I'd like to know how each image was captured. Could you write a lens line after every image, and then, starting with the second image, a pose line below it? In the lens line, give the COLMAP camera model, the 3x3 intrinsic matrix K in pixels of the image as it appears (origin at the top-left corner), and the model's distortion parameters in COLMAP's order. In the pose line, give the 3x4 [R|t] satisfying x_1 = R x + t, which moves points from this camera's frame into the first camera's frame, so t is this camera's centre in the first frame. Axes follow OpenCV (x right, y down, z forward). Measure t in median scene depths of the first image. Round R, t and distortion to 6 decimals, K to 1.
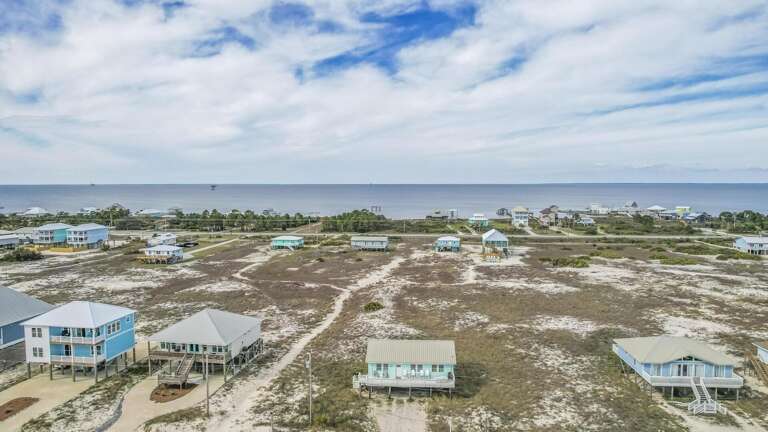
lens RADIAL K [[511.8, 0, 392.4], [0, 511.8, 215.8], [0, 0, 1]] dist [-0.030238, 0.001656]
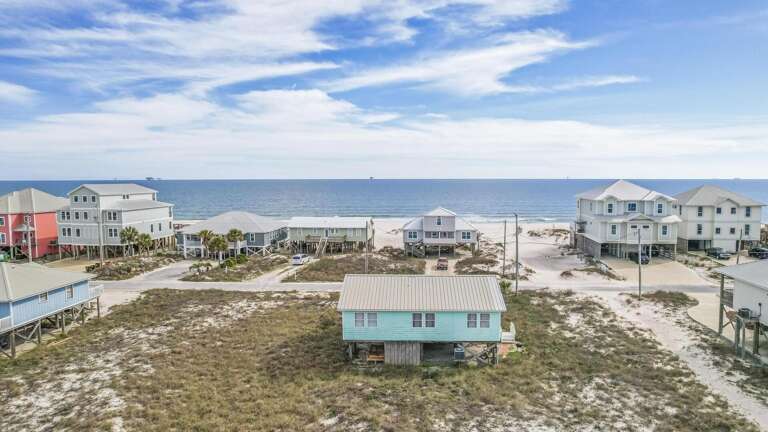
lens RADIAL K [[496.3, 0, 392.9], [0, 496.3, 221.1], [0, 0, 1]] dist [-0.078841, 0.075706]
pose [[-0.999978, -0.000149, -0.006615, 0.025830], [-0.001166, 0.988057, 0.154084, 0.035789], [0.006513, 0.154089, -0.988036, 0.553058]]
